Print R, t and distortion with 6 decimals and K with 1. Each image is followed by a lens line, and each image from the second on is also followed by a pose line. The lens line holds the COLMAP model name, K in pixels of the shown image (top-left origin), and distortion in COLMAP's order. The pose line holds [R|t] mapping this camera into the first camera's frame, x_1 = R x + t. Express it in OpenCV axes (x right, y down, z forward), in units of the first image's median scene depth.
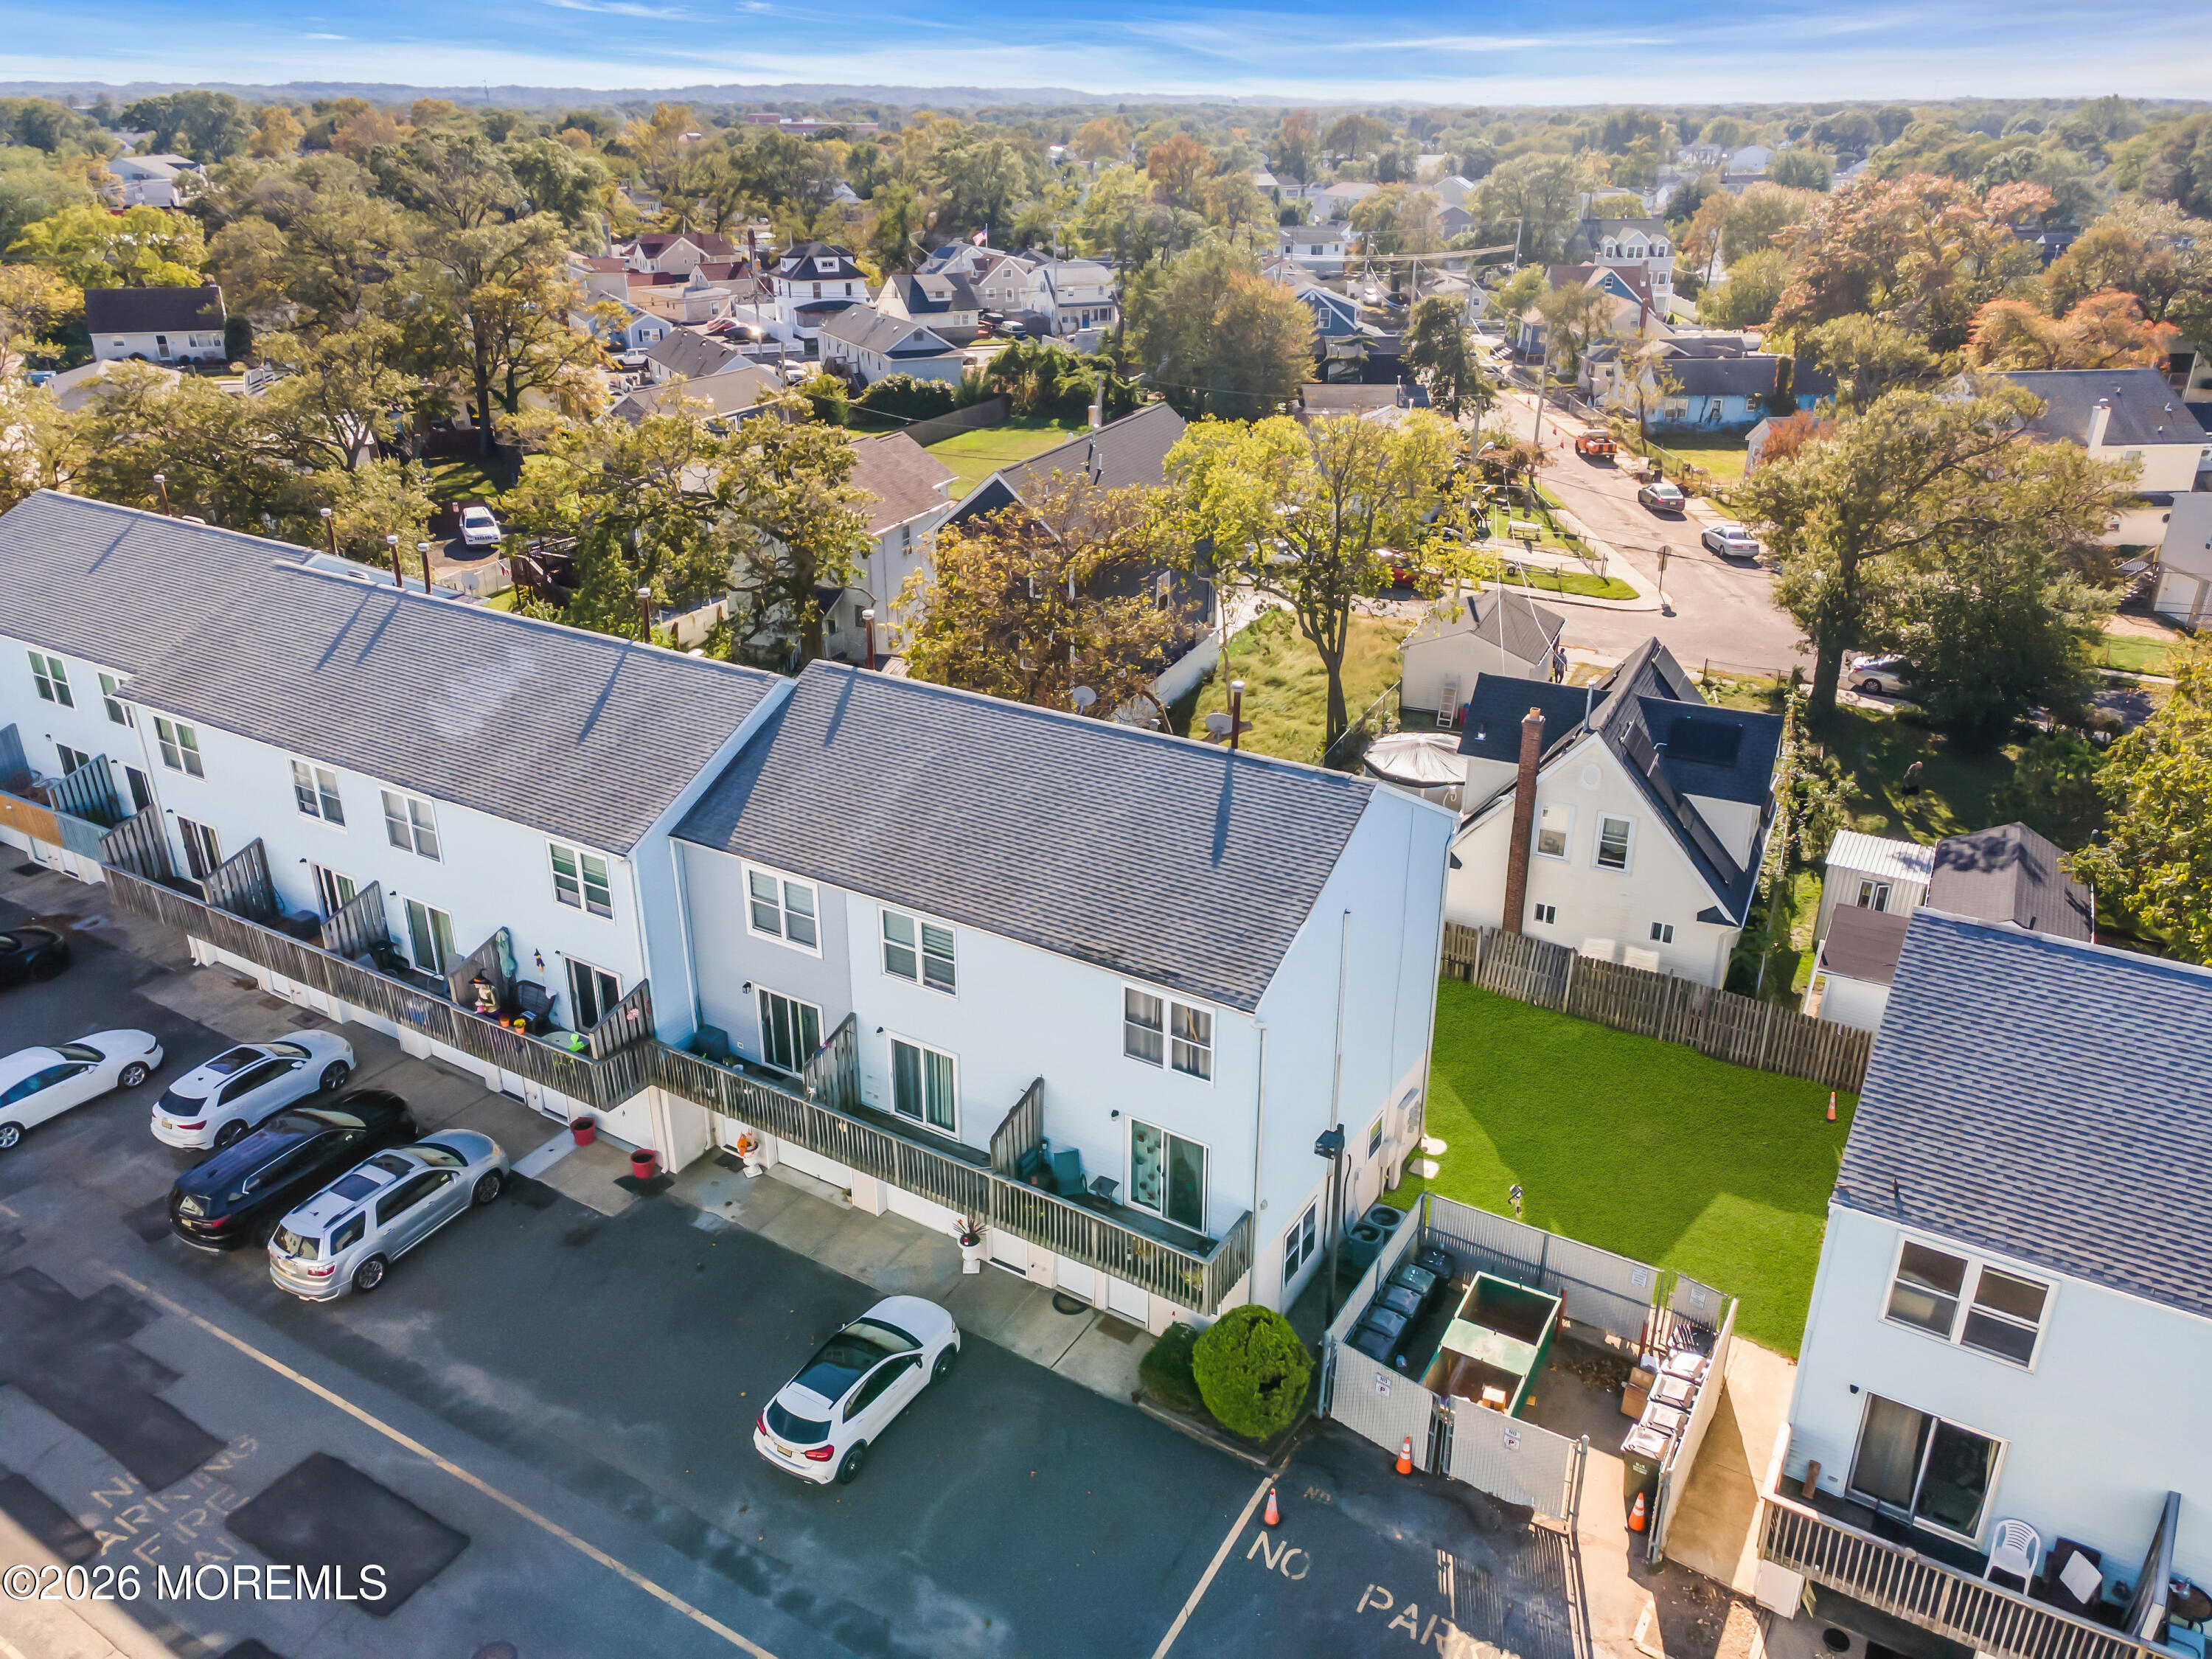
lens RADIAL K [[1608.2, 0, 1097.8], [0, 1608.2, 782.7], [0, 0, 1]] dist [0.049164, 0.006900]
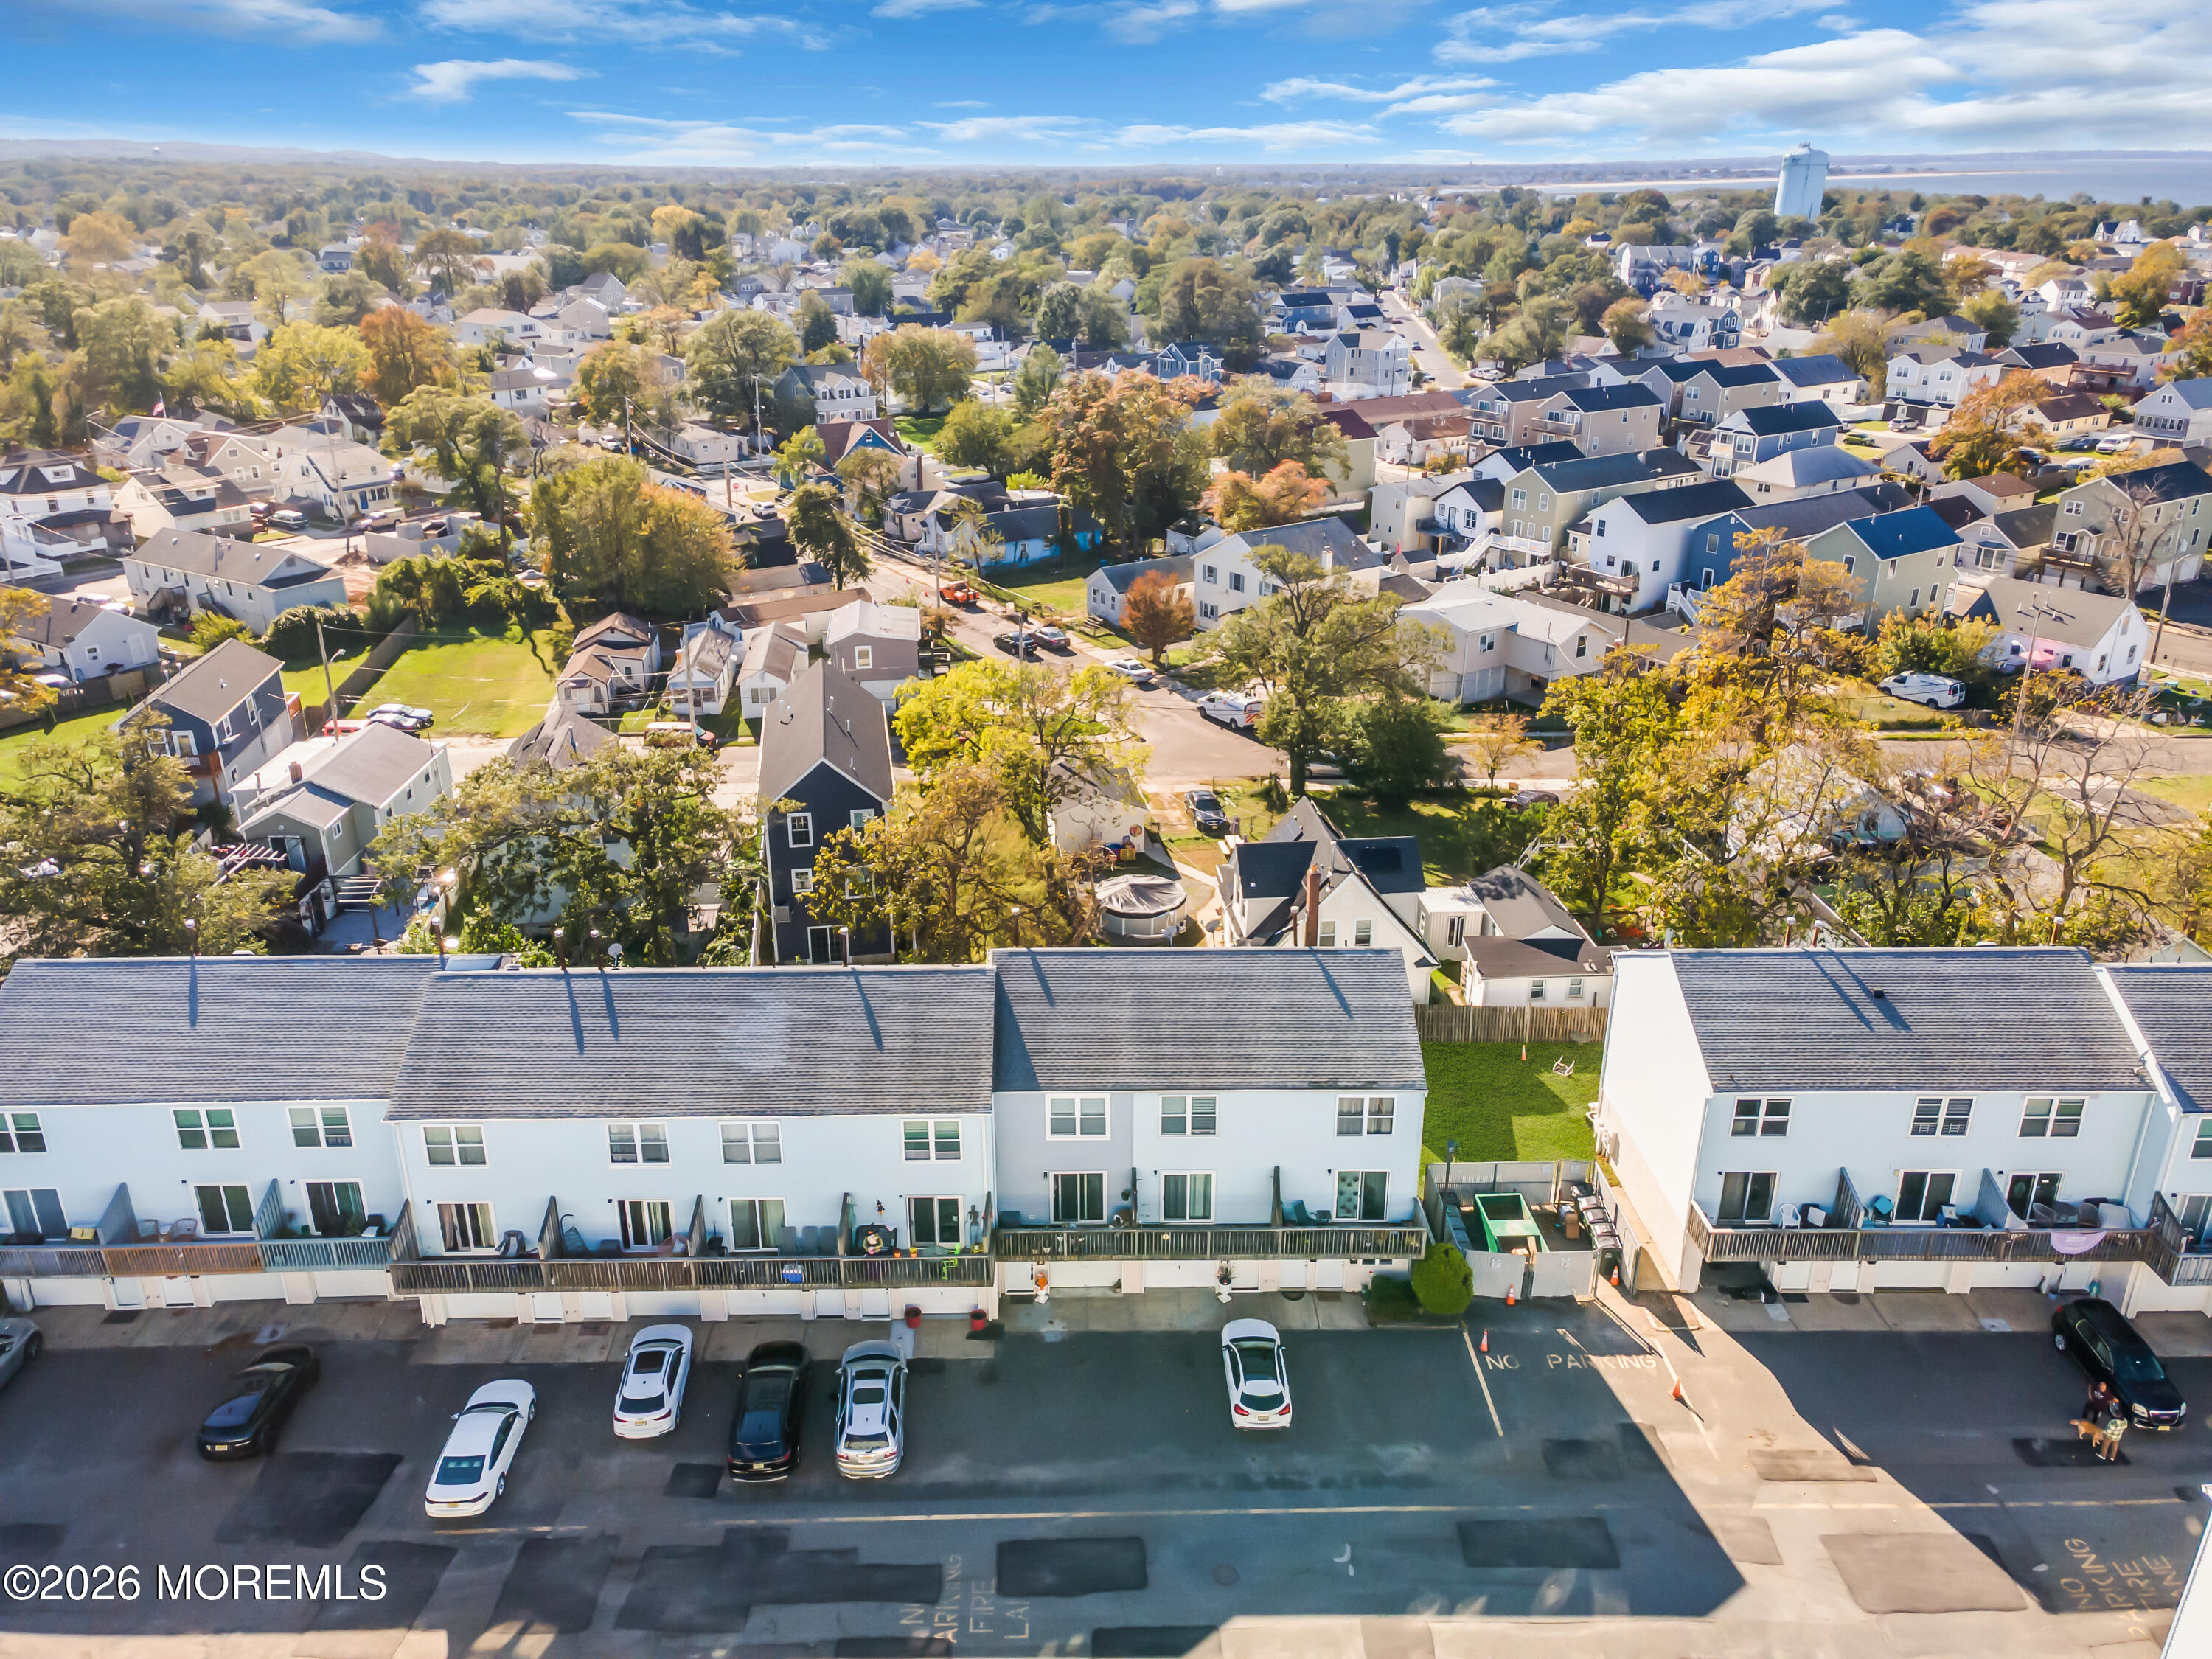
lens RADIAL K [[1581.1, 0, 1106.0], [0, 1581.1, 829.5], [0, 0, 1]] dist [0.038311, 0.007809]
pose [[0.840239, -0.206527, 0.501343, -0.894310], [0.208331, 0.976613, 0.053156, -0.269722], [-0.500597, 0.059782, 0.863614, -0.337433]]
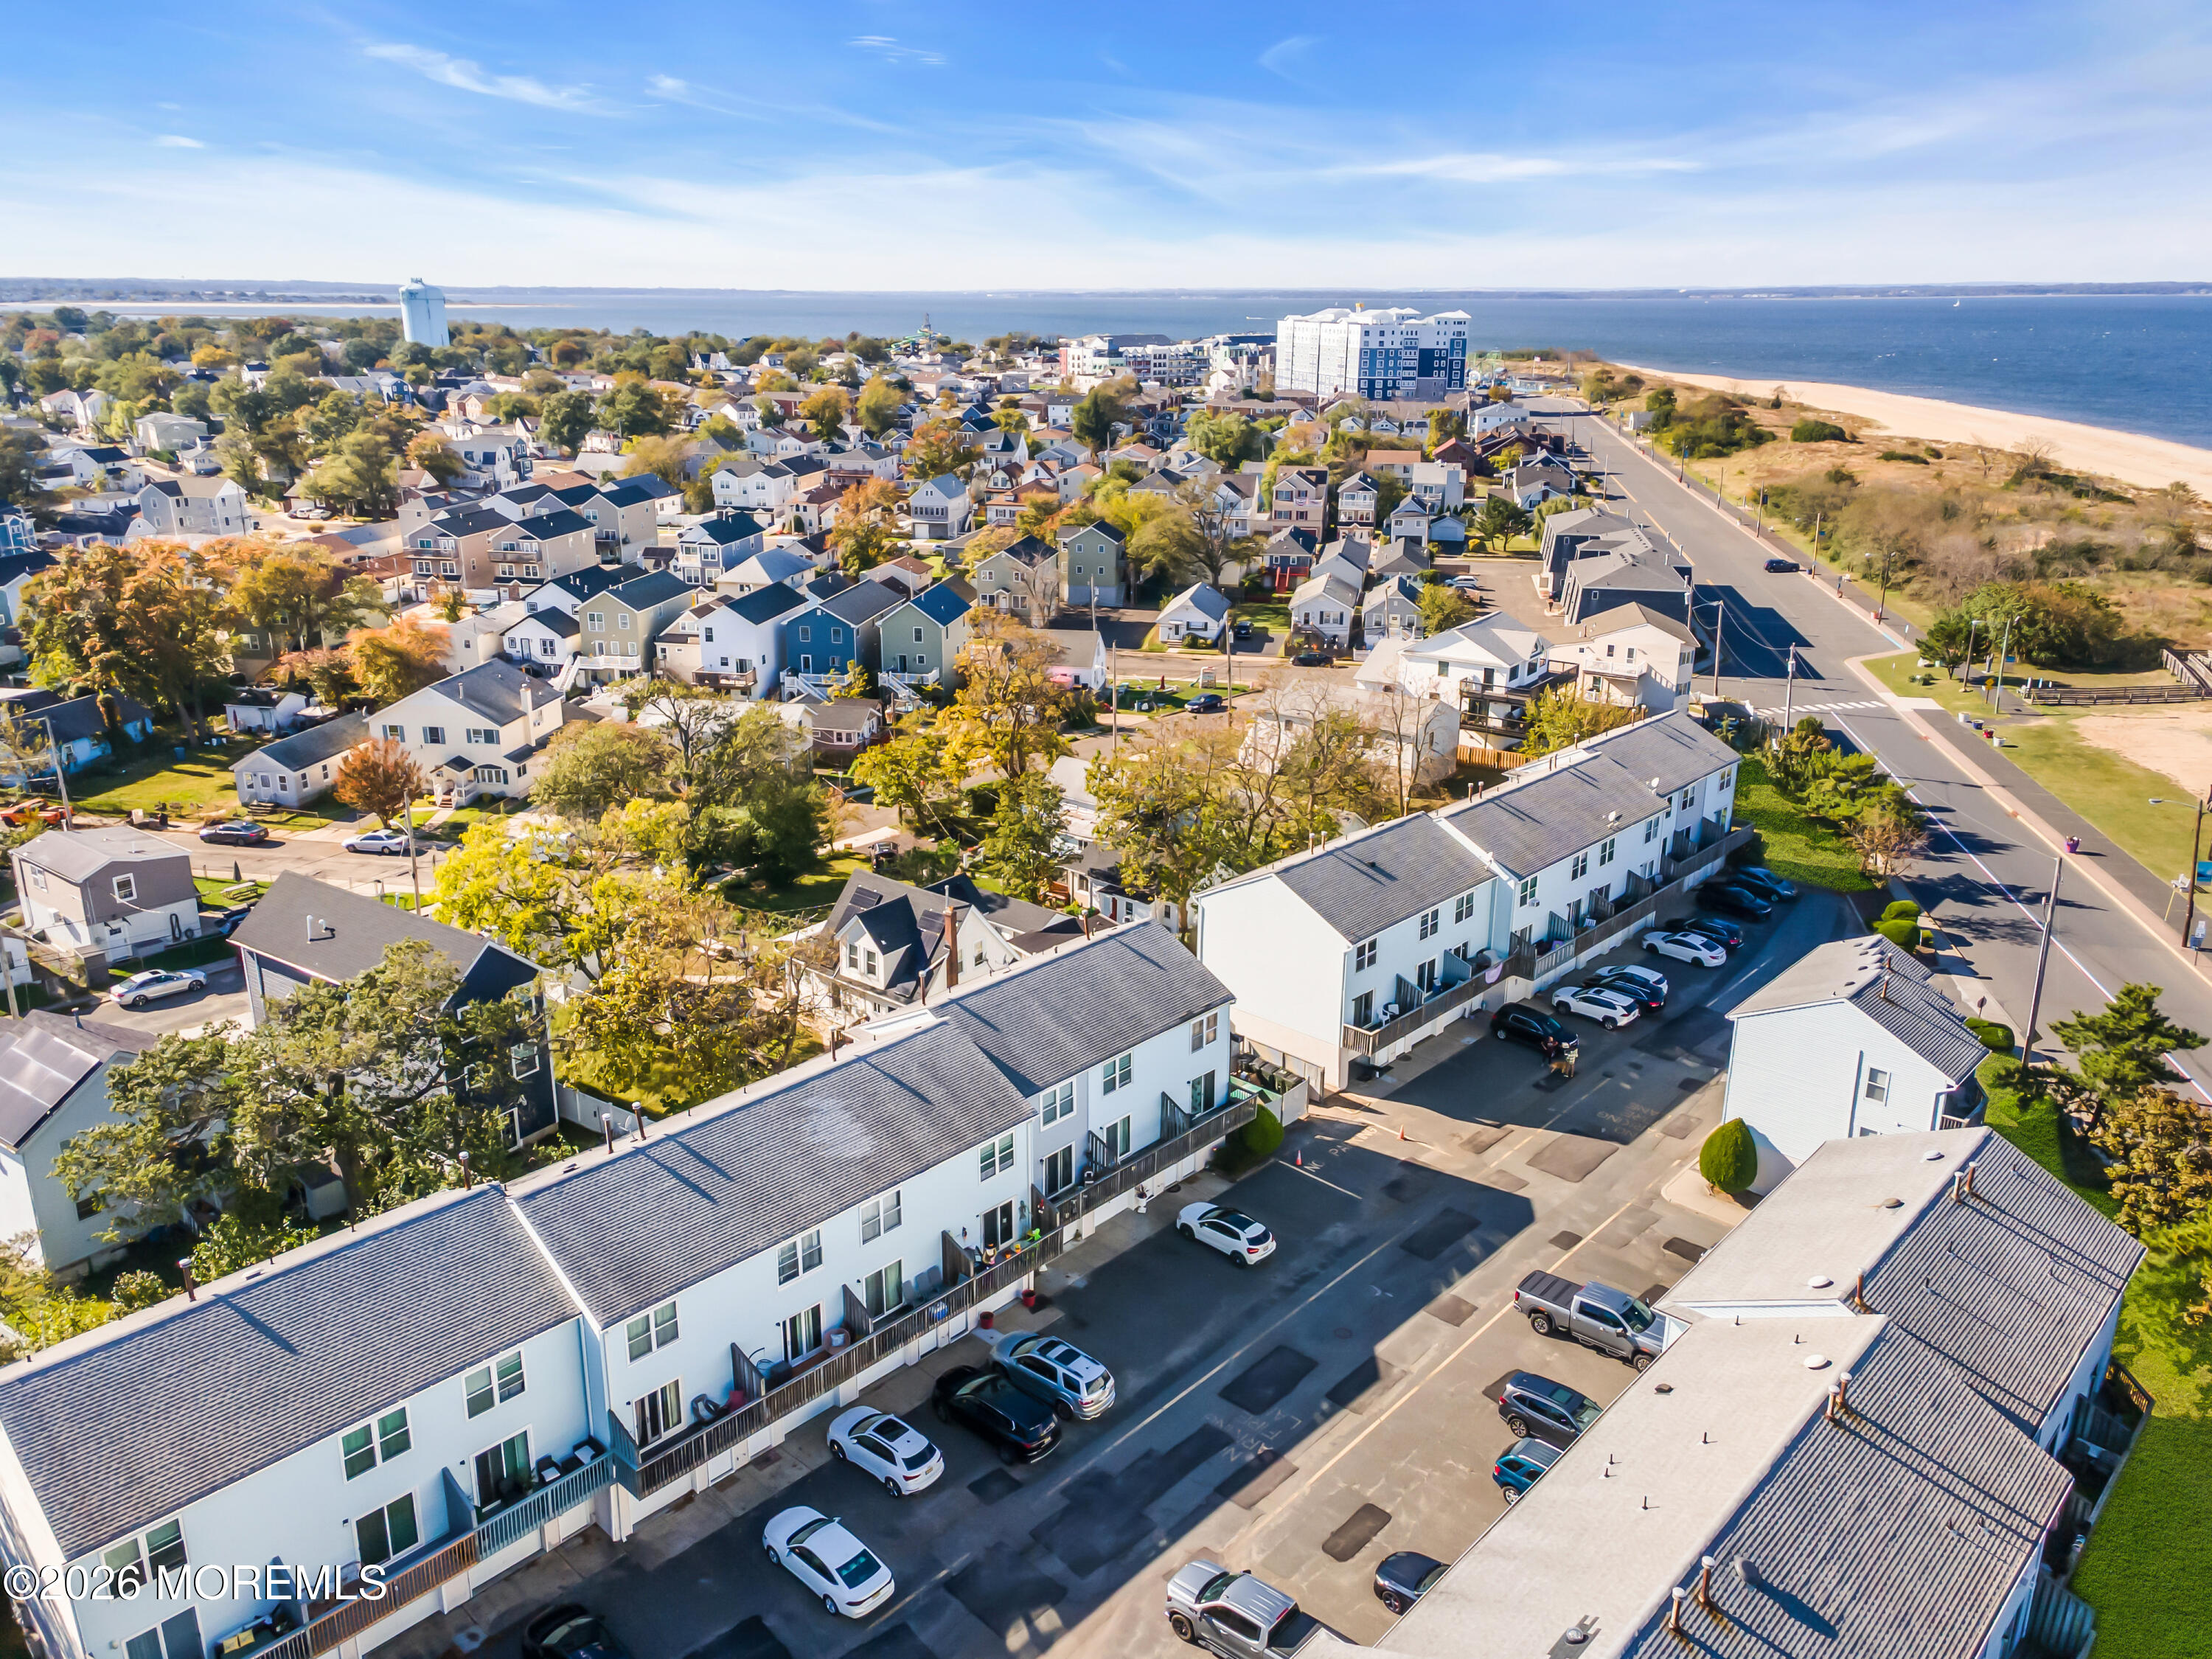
lens RADIAL K [[1581.1, 0, 1106.0], [0, 1581.1, 829.5], [0, 0, 1]] dist [0.038311, 0.007809]
pose [[0.200090, -0.308352, 0.929991, -1.882144], [0.374916, 0.901041, 0.218089, -0.620372], [-0.905208, 0.305031, 0.295895, 0.300162]]
